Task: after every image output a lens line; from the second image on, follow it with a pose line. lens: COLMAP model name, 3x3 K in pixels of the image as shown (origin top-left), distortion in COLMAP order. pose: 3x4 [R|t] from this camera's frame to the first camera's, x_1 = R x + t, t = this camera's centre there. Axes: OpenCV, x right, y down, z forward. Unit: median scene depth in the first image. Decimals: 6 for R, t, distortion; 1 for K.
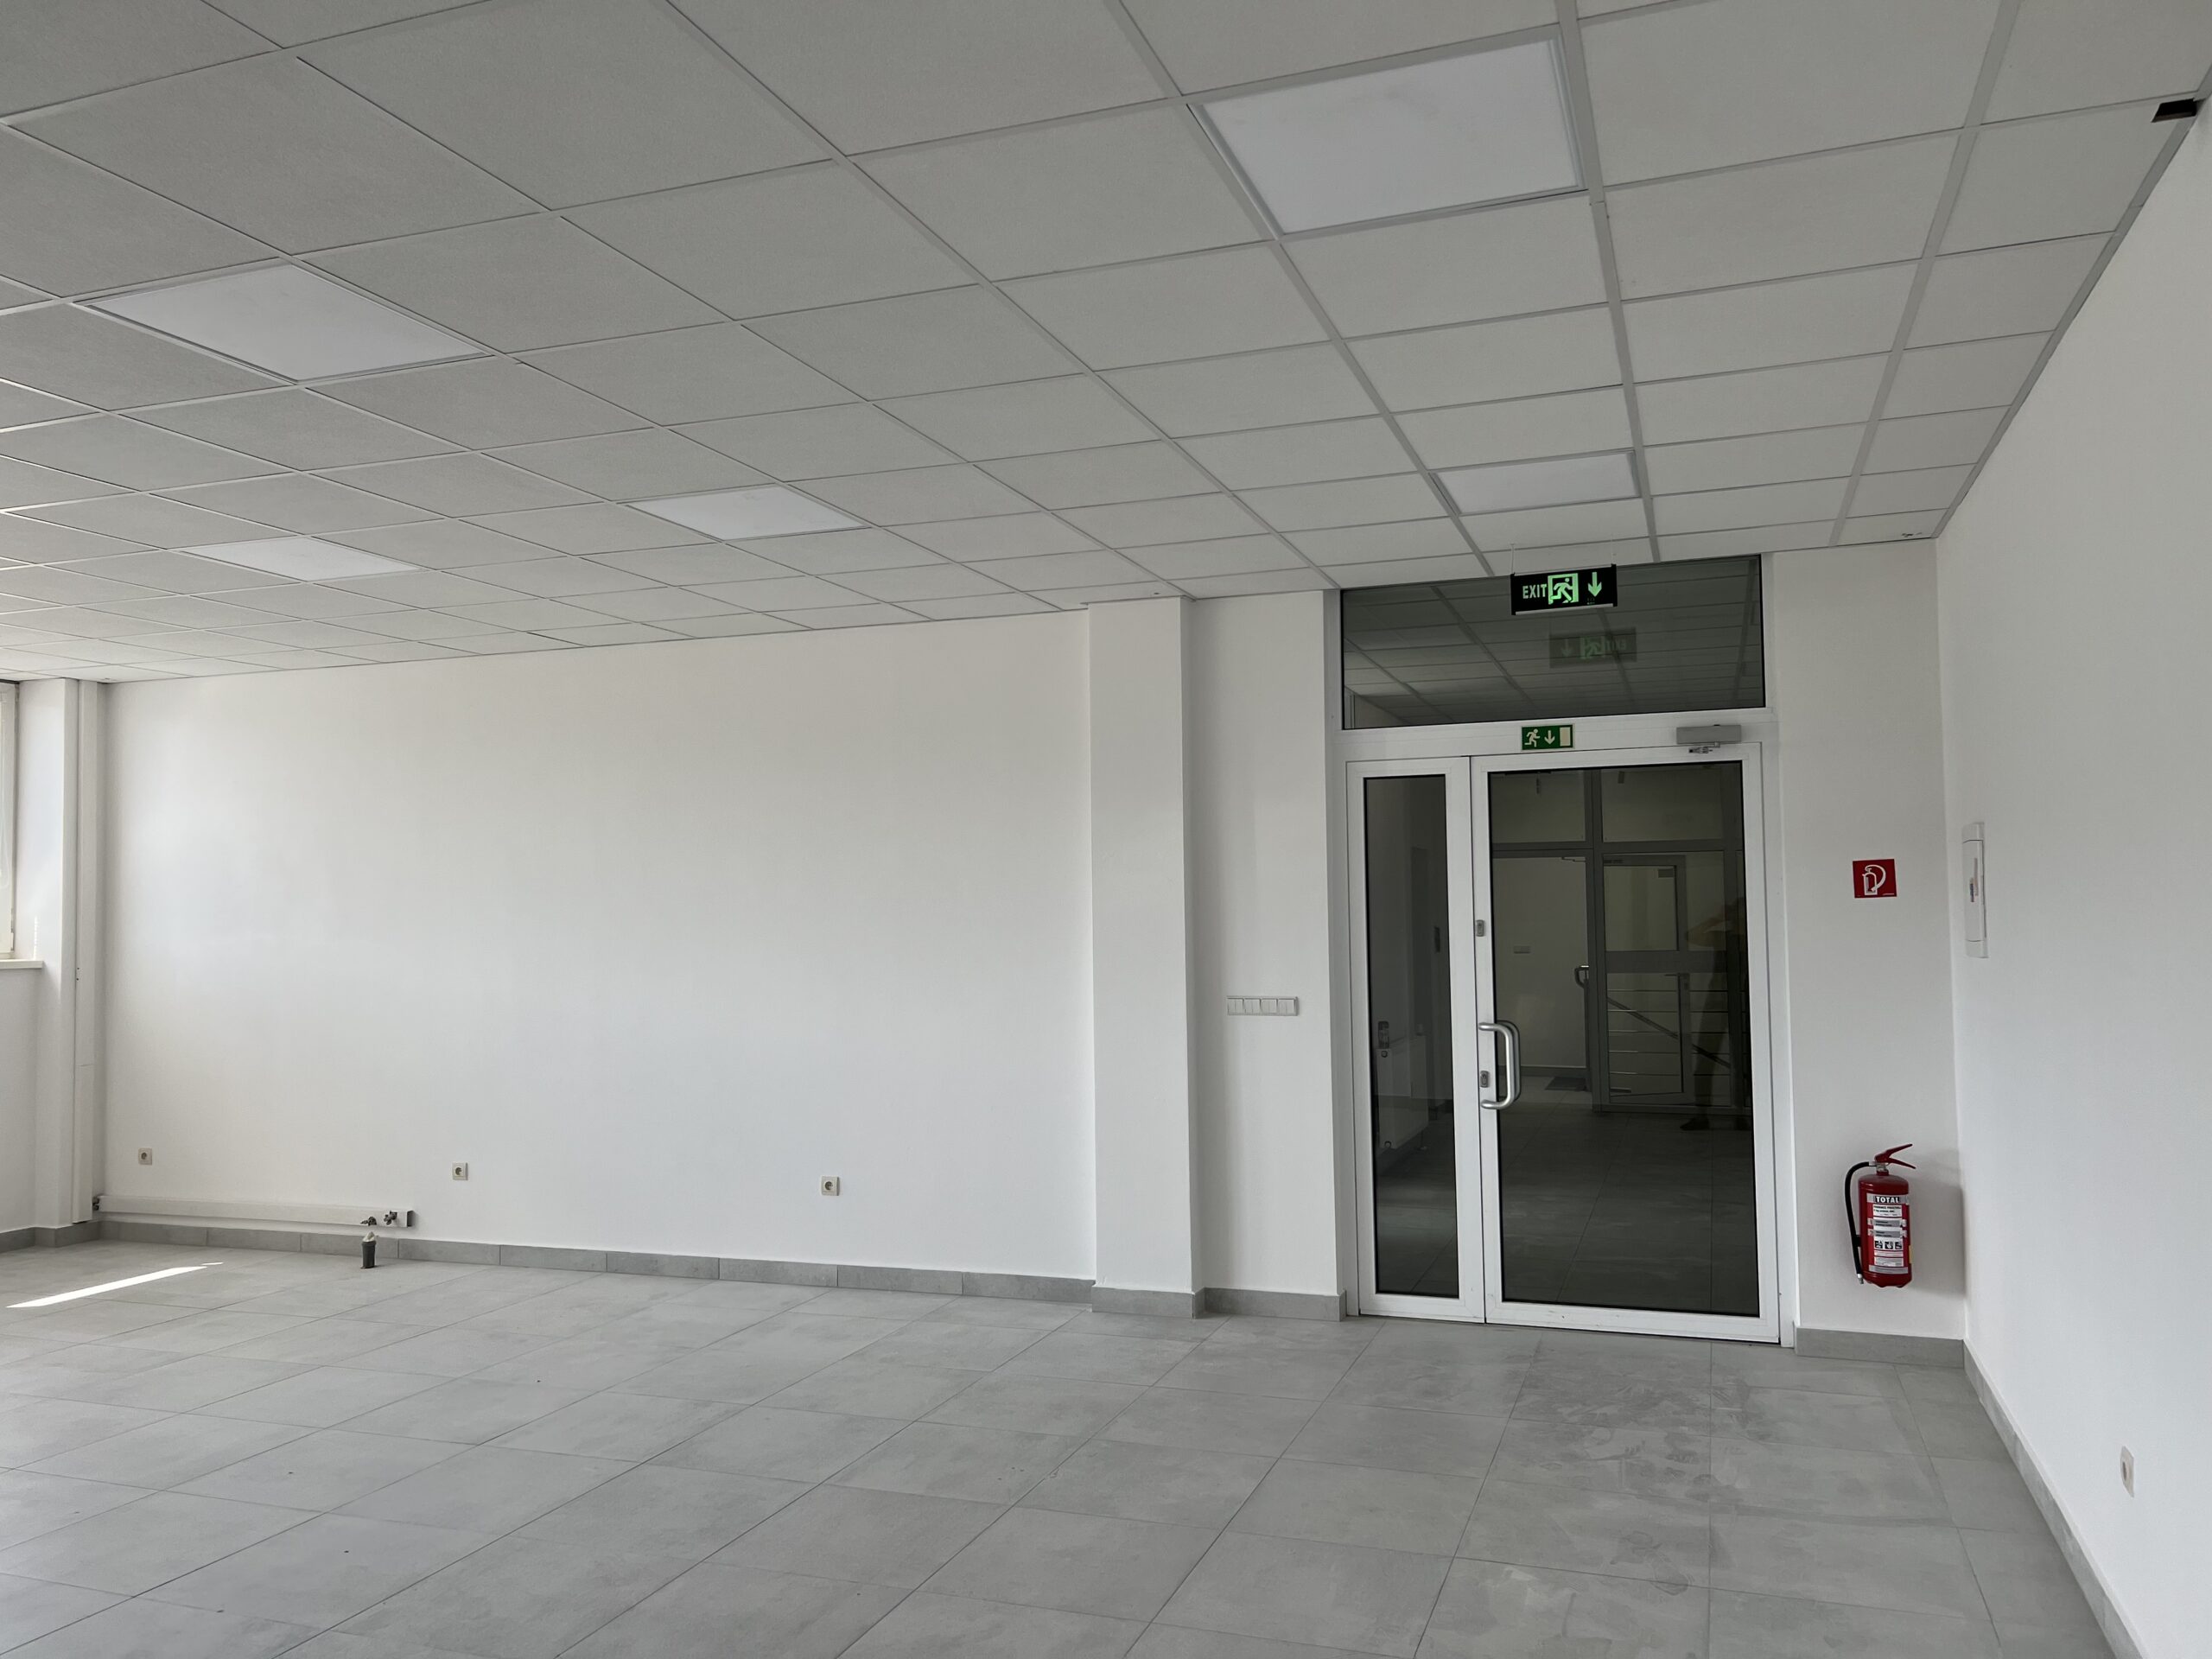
lens RADIAL K [[1670.3, 0, 1119.3], [0, 1670.3, 829.7], [0, 0, 1]] dist [0.008513, 0.004850]
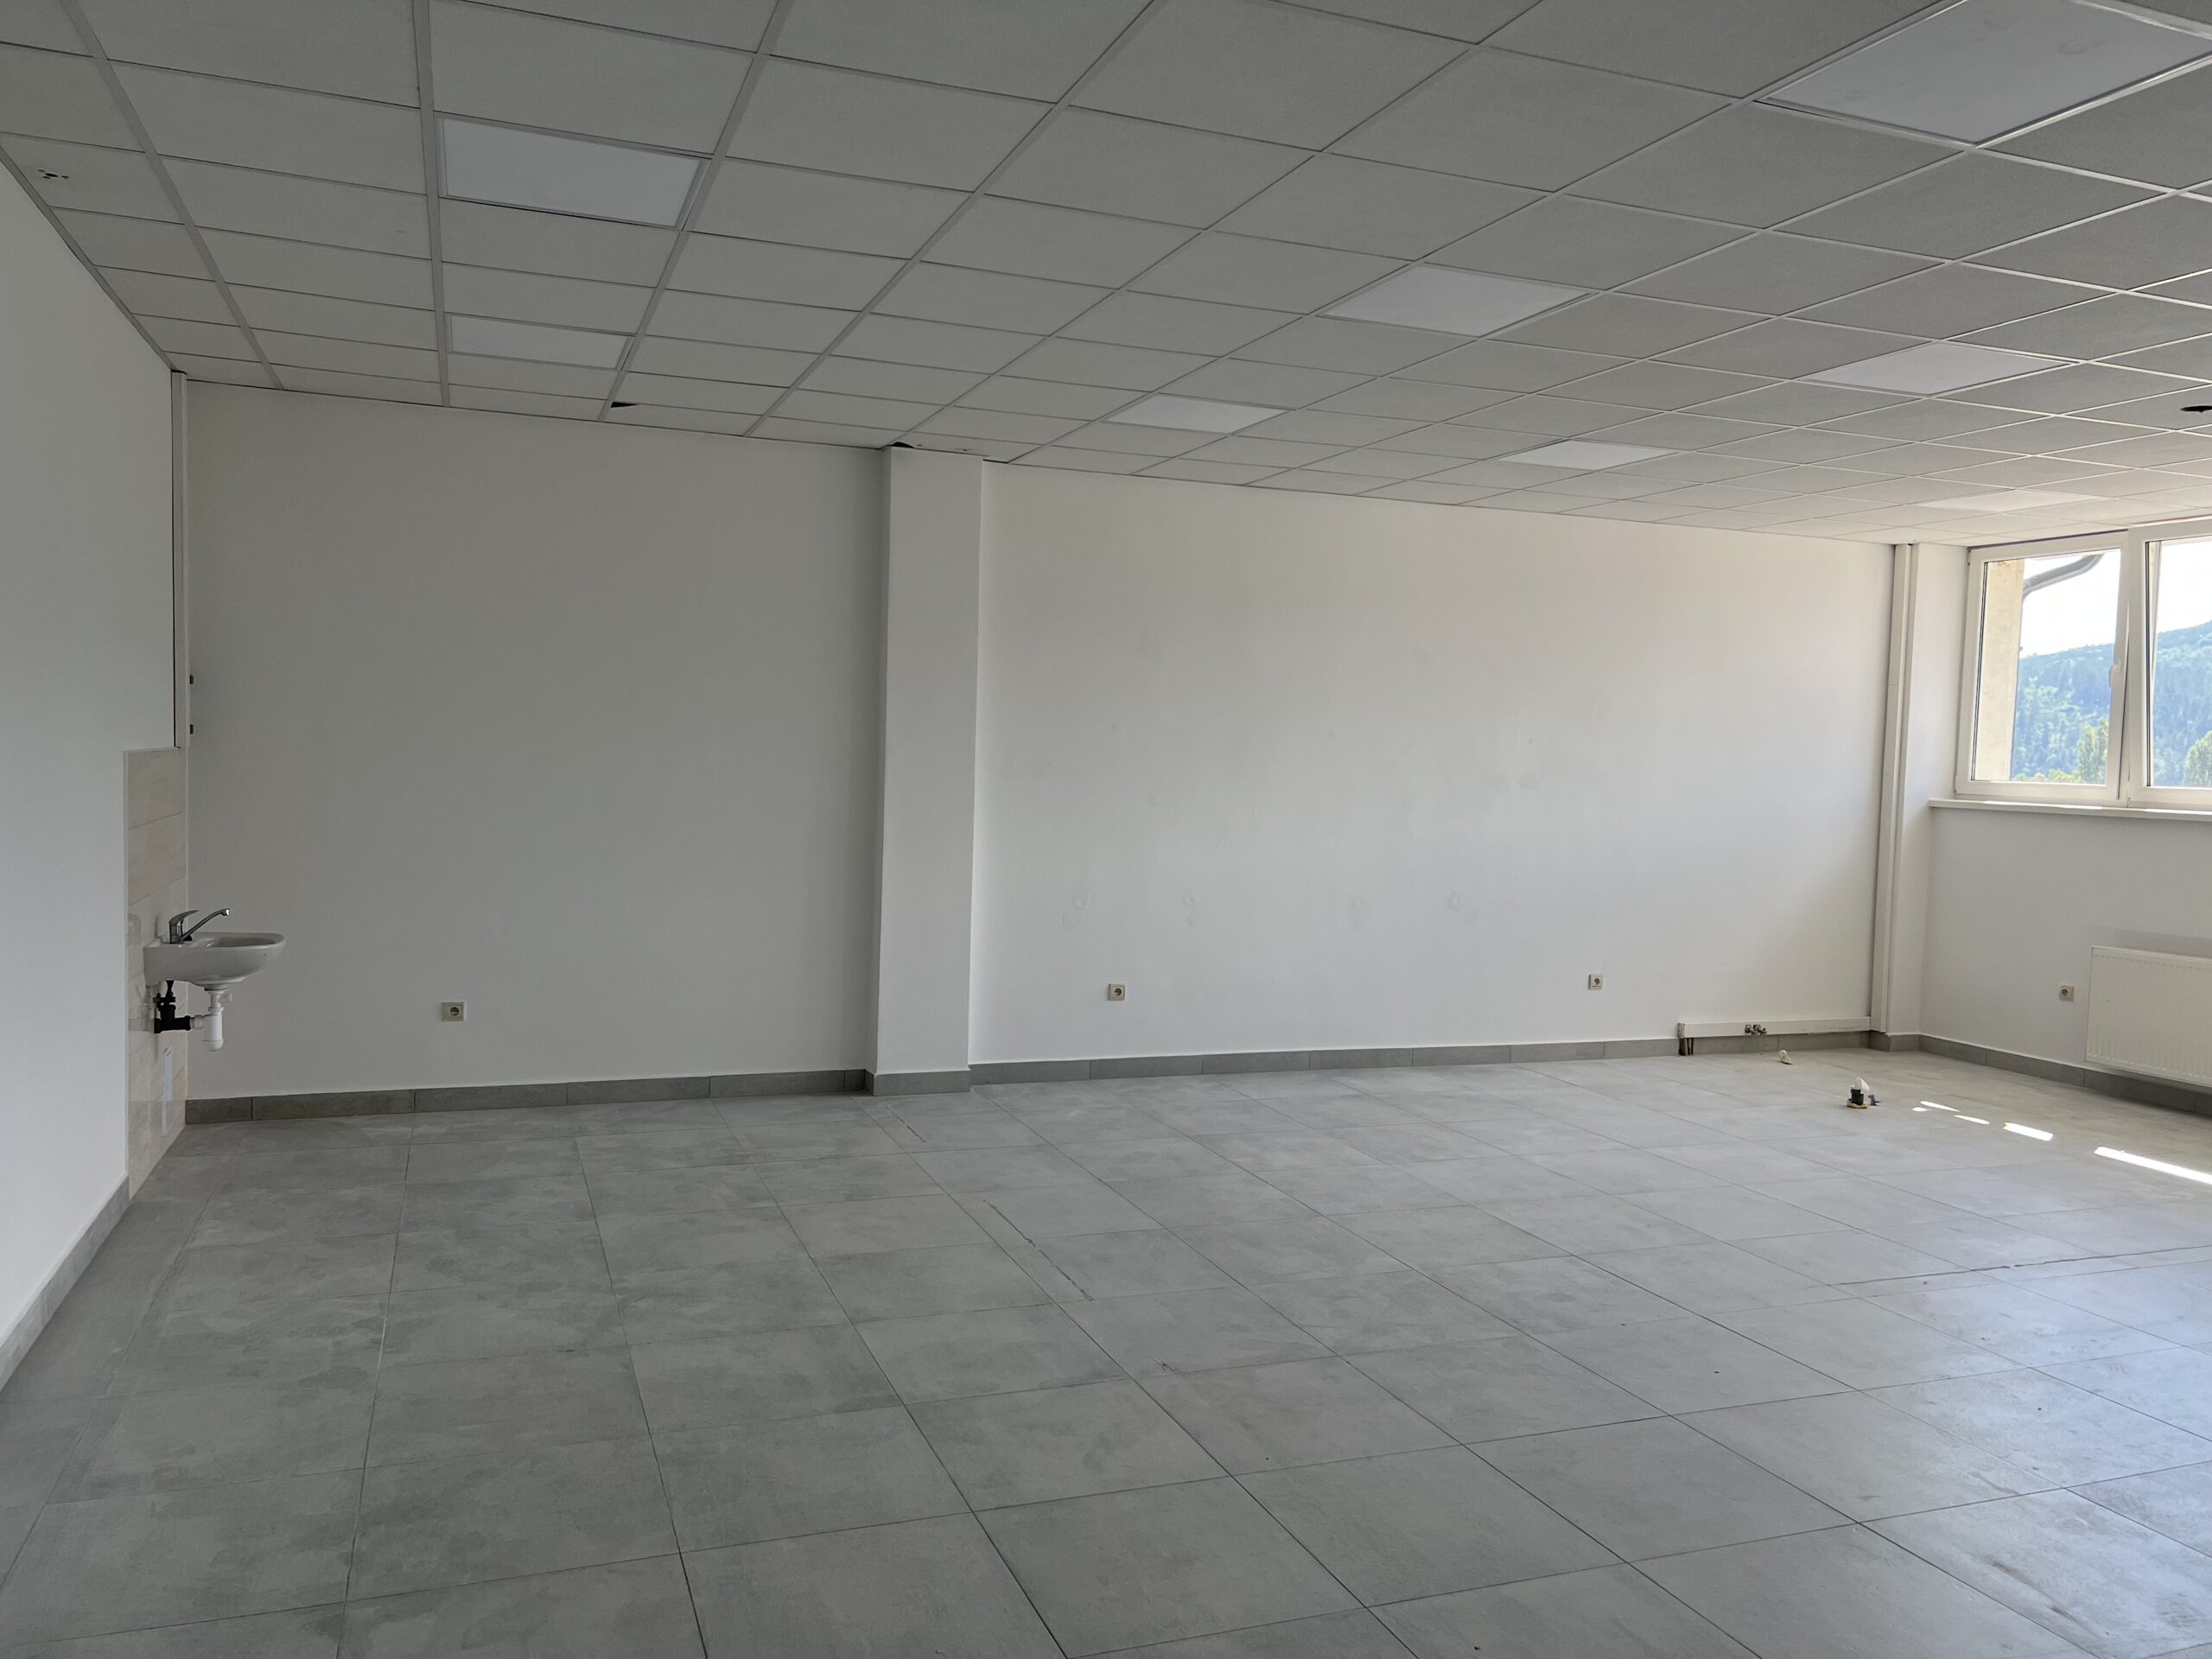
lens RADIAL K [[1670.3, 0, 1119.9], [0, 1670.3, 829.1], [0, 0, 1]] dist [0.008513, 0.004850]
pose [[-0.755579, 0.018515, -0.654796, 0.537555], [0.007783, 0.999784, 0.019290, 0.079326], [0.655011, 0.009479, -0.755560, 1.694466]]
